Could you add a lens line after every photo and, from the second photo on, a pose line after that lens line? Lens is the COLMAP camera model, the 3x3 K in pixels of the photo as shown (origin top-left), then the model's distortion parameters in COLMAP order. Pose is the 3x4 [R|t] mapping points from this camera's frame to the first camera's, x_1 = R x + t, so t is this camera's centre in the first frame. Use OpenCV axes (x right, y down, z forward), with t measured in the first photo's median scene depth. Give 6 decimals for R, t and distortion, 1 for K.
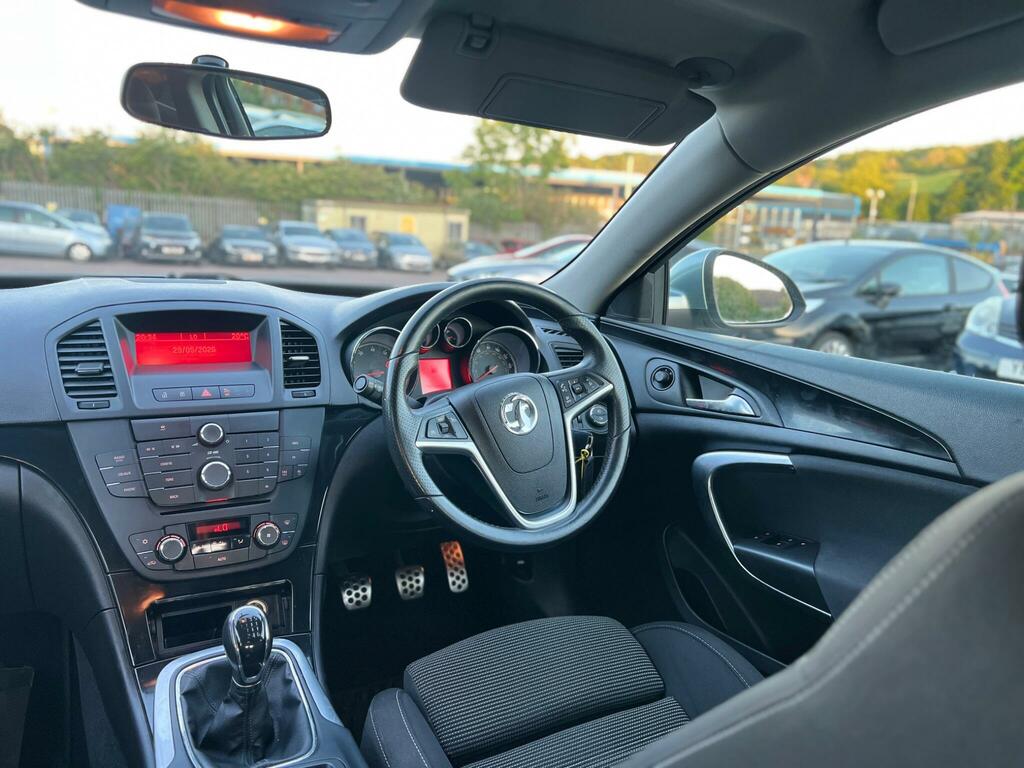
lens RADIAL K [[774.7, 0, 509.1], [0, 774.7, 382.5], [0, 0, 1]] dist [0.037032, -0.044837]
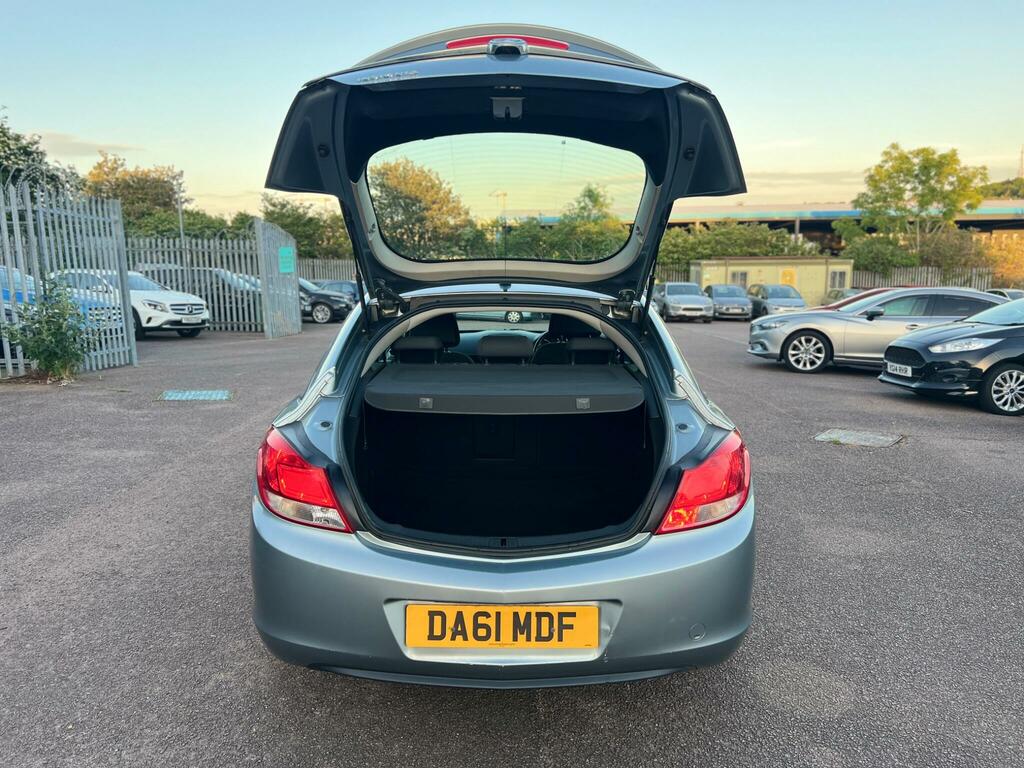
lens RADIAL K [[756.8, 0, 516.3], [0, 756.8, 408.4], [0, 0, 1]] dist [0.037494, -0.026573]
pose [[0.876304, 0.031640, -0.480718, 1.245773], [-0.045383, 0.998825, -0.016989, 0.236360], [0.479615, 0.036704, 0.876711, -1.955742]]
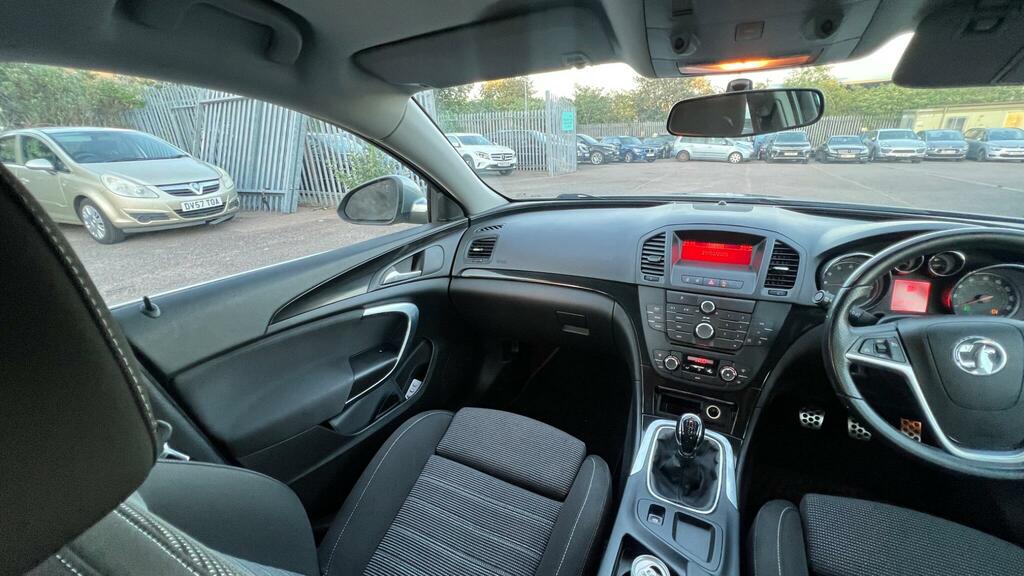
lens RADIAL K [[409.4, 0, 512.0], [0, 409.4, 287.5], [0, 0, 1]] dist [-0.002822, 0.001467]
pose [[0.552348, 0.215973, -0.805151, 0.090955], [-0.094552, 0.975854, 0.196897, -0.103371], [0.828234, -0.032627, 0.559432, 0.120492]]
